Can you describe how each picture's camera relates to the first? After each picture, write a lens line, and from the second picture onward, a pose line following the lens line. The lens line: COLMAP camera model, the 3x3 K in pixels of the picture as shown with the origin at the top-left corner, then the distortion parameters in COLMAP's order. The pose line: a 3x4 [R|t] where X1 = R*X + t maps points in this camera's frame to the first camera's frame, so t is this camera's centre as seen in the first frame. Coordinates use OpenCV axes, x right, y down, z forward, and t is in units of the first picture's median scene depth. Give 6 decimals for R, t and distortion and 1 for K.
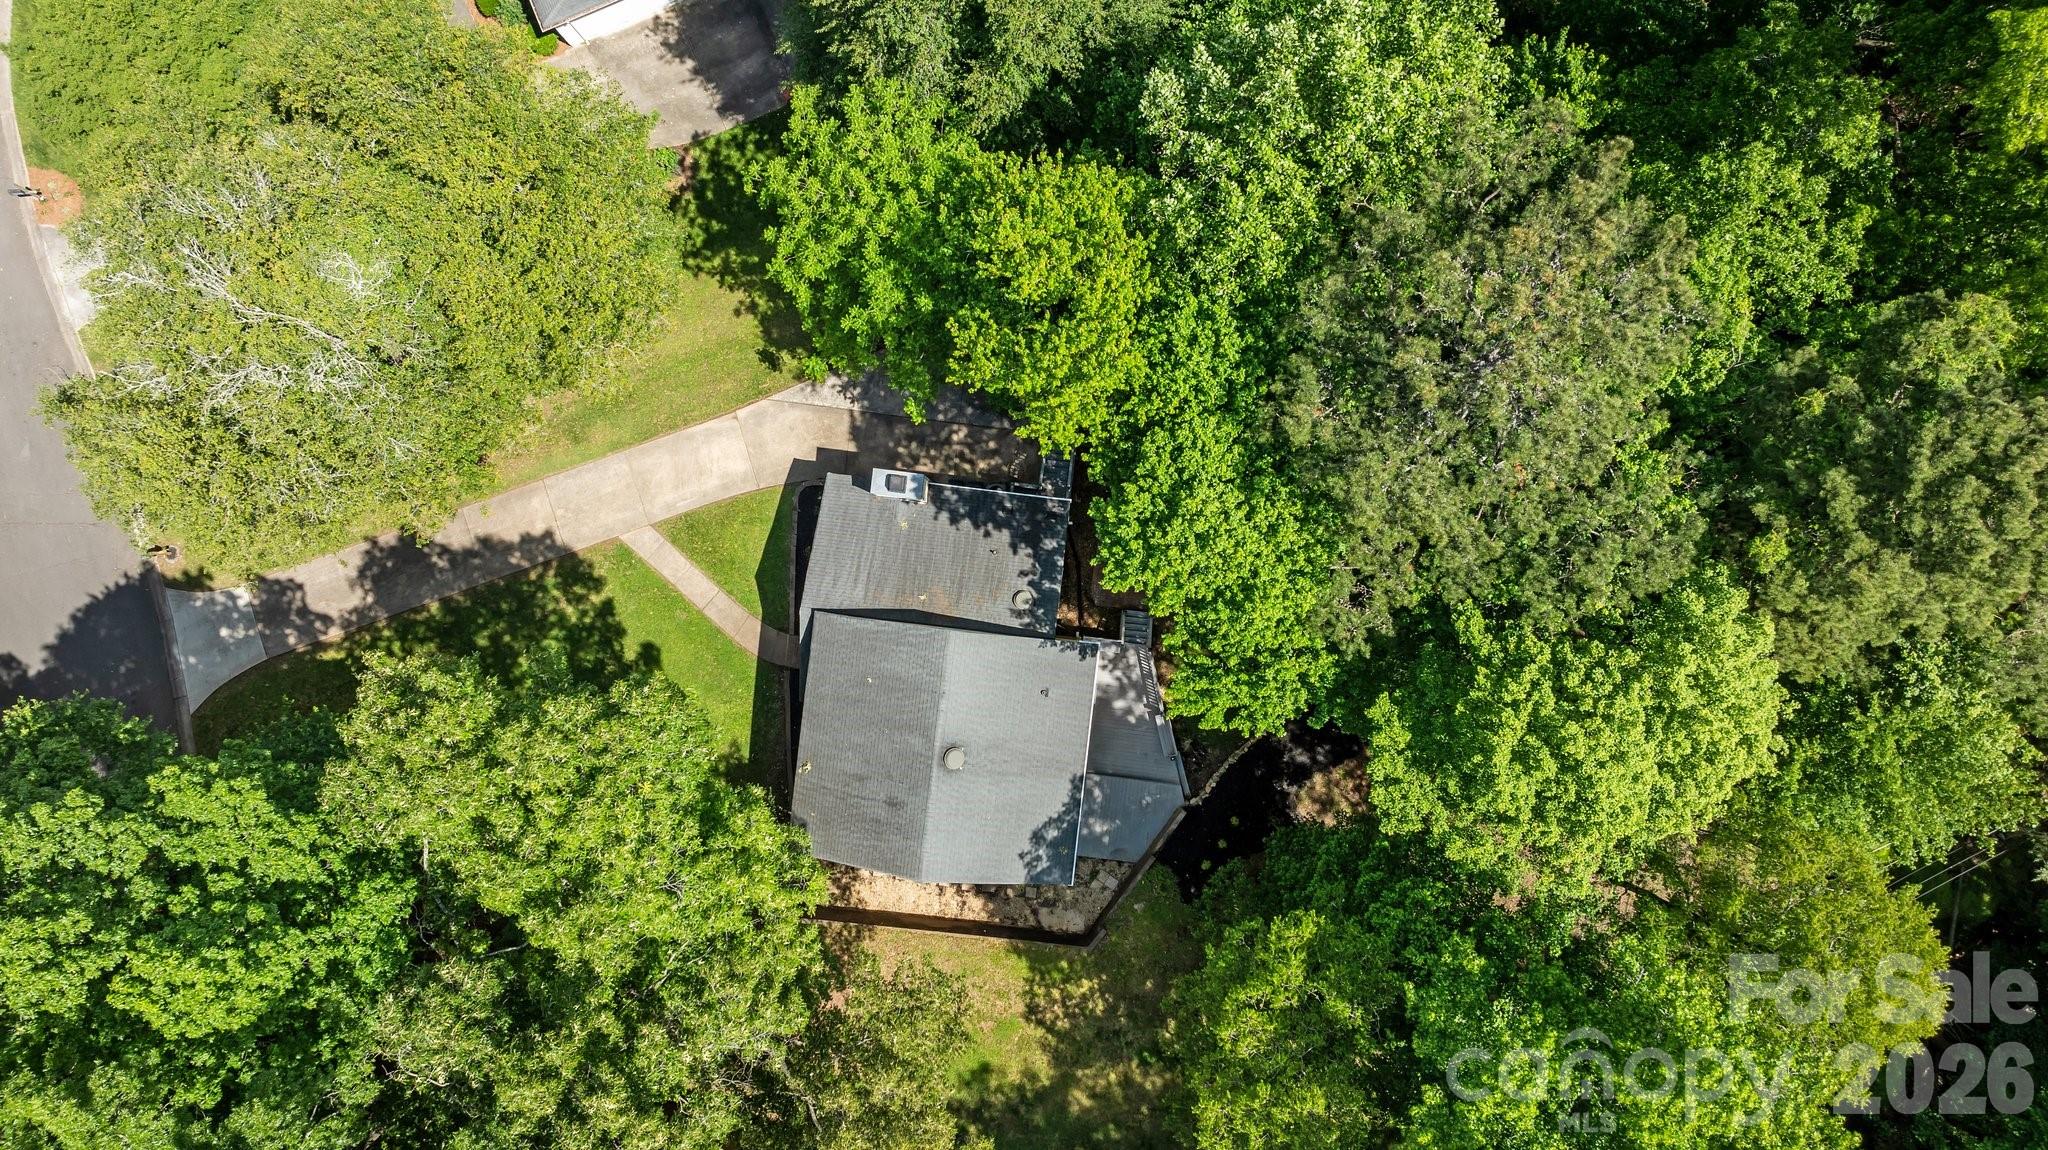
lens RADIAL K [[1445.4, 0, 1024.0], [0, 1445.4, 575.0], [0, 0, 1]] dist [-0.035751, 0.034237]
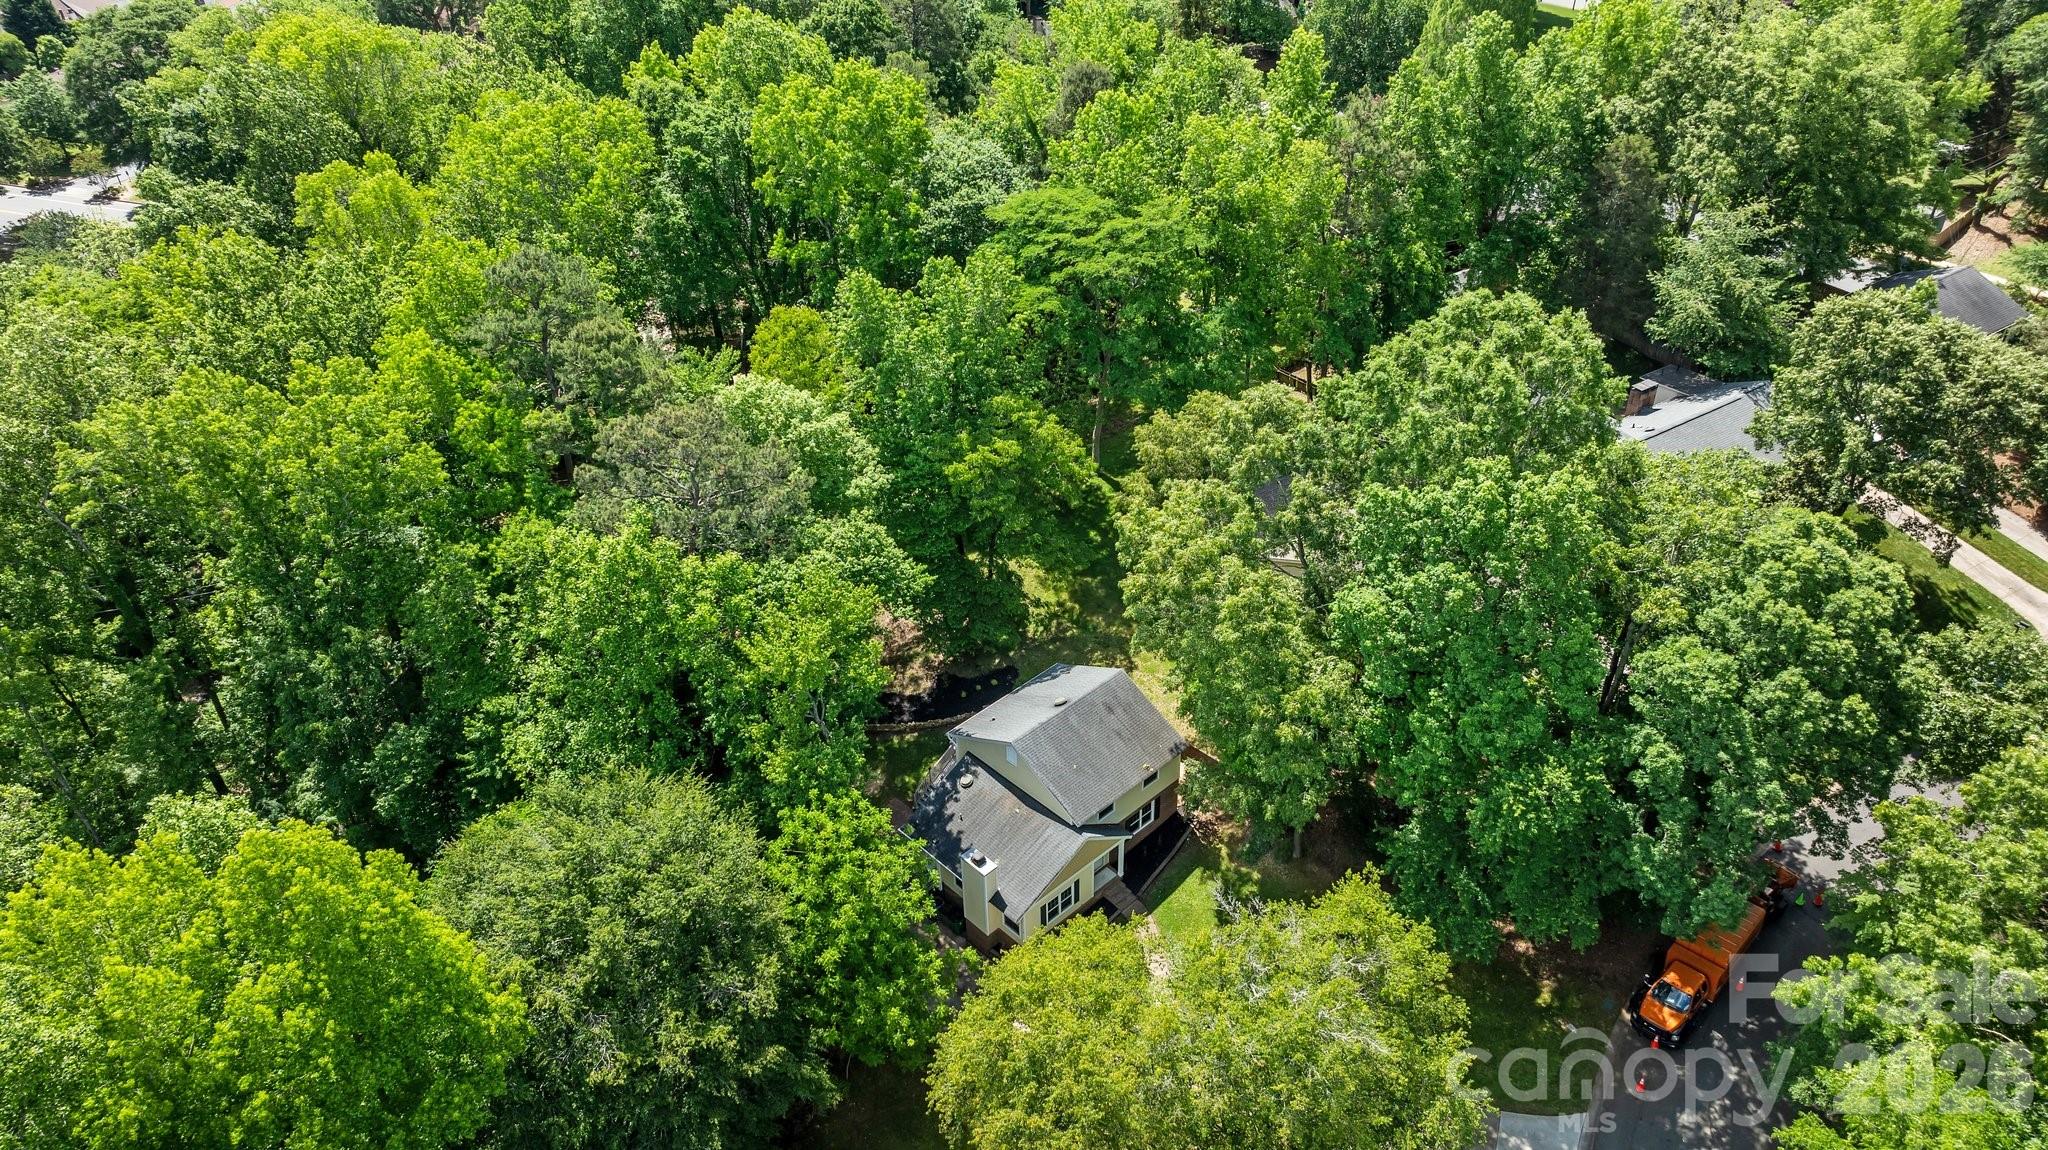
lens RADIAL K [[1445.5, 0, 1024.0], [0, 1445.5, 575.0], [0, 0, 1]] dist [0.004043, 0.000661]
pose [[-0.770404, -0.332966, 0.543701, -0.758086], [0.636545, -0.449704, 0.626559, -0.755951], [0.035881, 0.828794, 0.558402, -0.013401]]
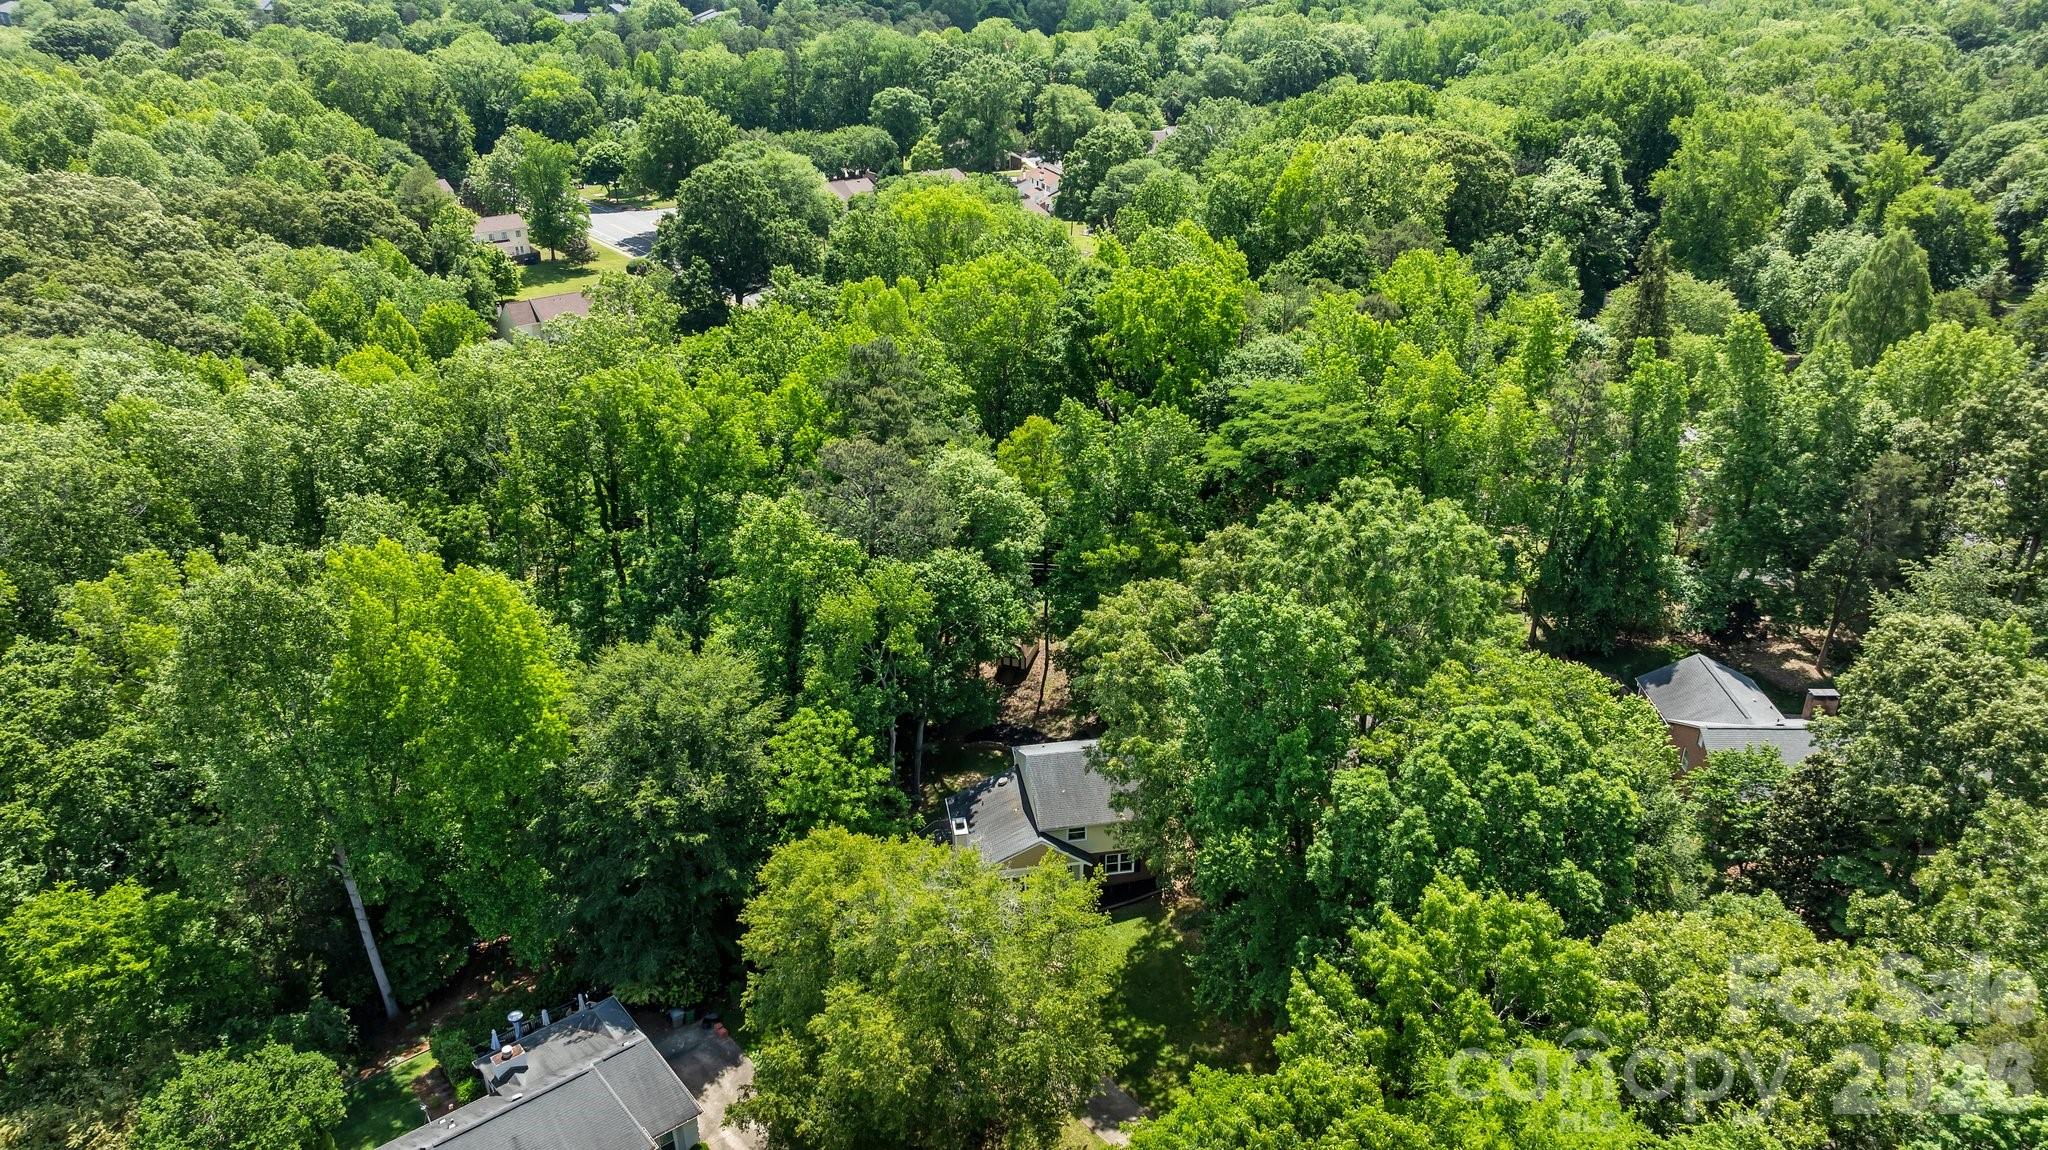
lens RADIAL K [[1445.4, 0, 1024.0], [0, 1445.4, 575.0], [0, 0, 1]] dist [-0.035751, 0.034237]
pose [[-0.284606, -0.387591, 0.876797, -1.514527], [0.958623, -0.121135, 0.257619, -0.398789], [0.006360, 0.913838, 0.406029, -0.027668]]
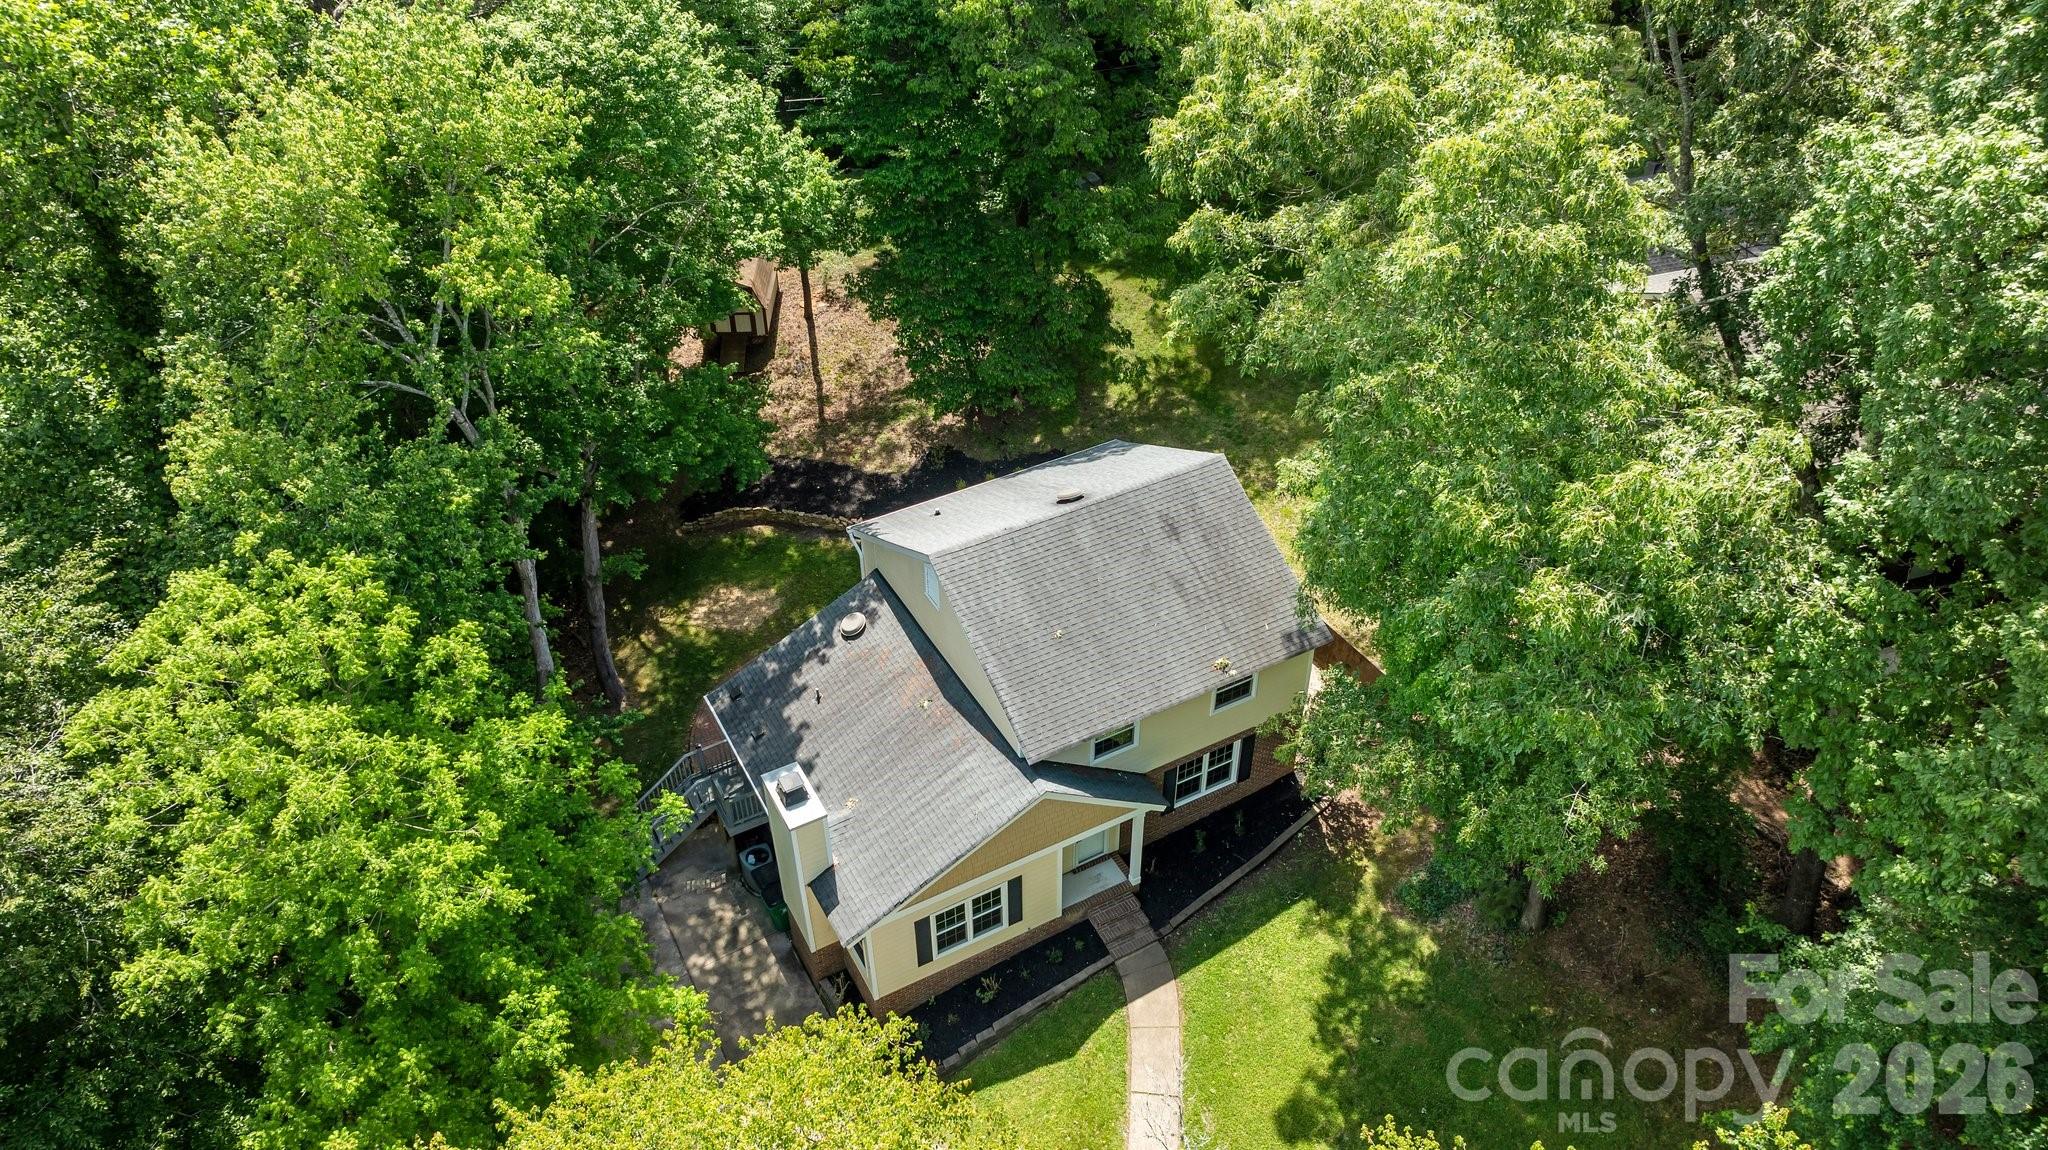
lens RADIAL K [[1445.4, 0, 1024.0], [0, 1445.4, 575.0], [0, 0, 1]] dist [-0.035751, 0.034237]
pose [[-0.583215, -0.487615, 0.649686, -0.486317], [0.812174, -0.365064, 0.455084, -0.222990], [0.015271, 0.793070, 0.608939, 0.517870]]
